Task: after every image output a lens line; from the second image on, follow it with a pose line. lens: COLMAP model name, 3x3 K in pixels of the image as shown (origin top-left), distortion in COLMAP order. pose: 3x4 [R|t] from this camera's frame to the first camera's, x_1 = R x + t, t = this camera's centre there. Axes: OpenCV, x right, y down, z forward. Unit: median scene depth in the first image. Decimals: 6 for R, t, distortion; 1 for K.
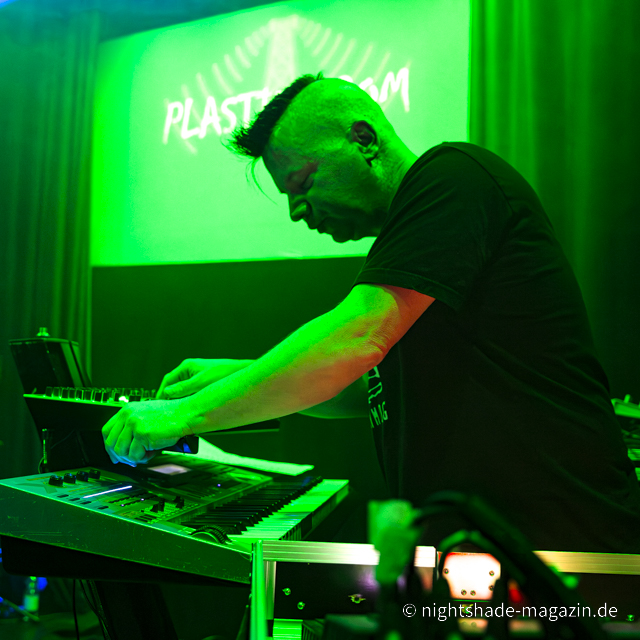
lens RADIAL K [[772.5, 0, 319.3], [0, 772.5, 339.3], [0, 0, 1]] dist [-0.130883, 0.005647]
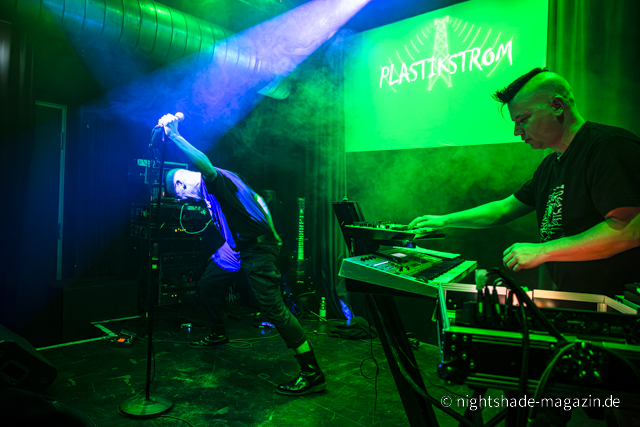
lens RADIAL K [[439.6, 0, 320.0], [0, 439.6, 213.5], [0, 0, 1]] dist [-0.070572, 0.003114]
pose [[0.950932, 0.004599, -0.309365, -0.003101], [0.021280, 0.996550, 0.080223, -0.074039], [0.308667, -0.082870, 0.947553, -0.368638]]
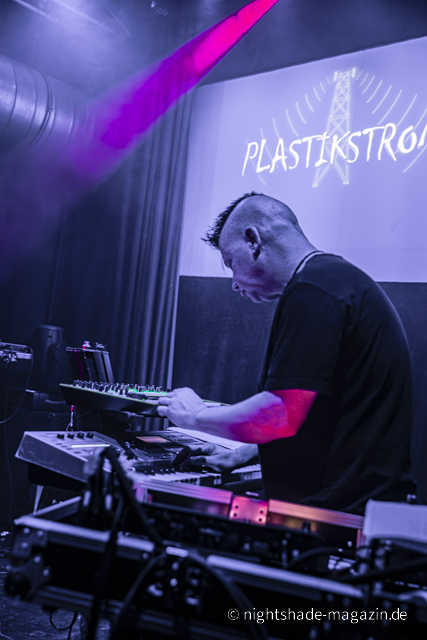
lens RADIAL K [[778.2, 0, 213.5], [0, 778.2, 320.0], [0, 0, 1]] dist [0.024471, 0.008854]
pose [[0.949339, 0.067429, -0.306934, 0.371494], [-0.070490, 0.997512, 0.001115, -0.078081], [0.306245, 0.020577, 0.951730, -0.444715]]
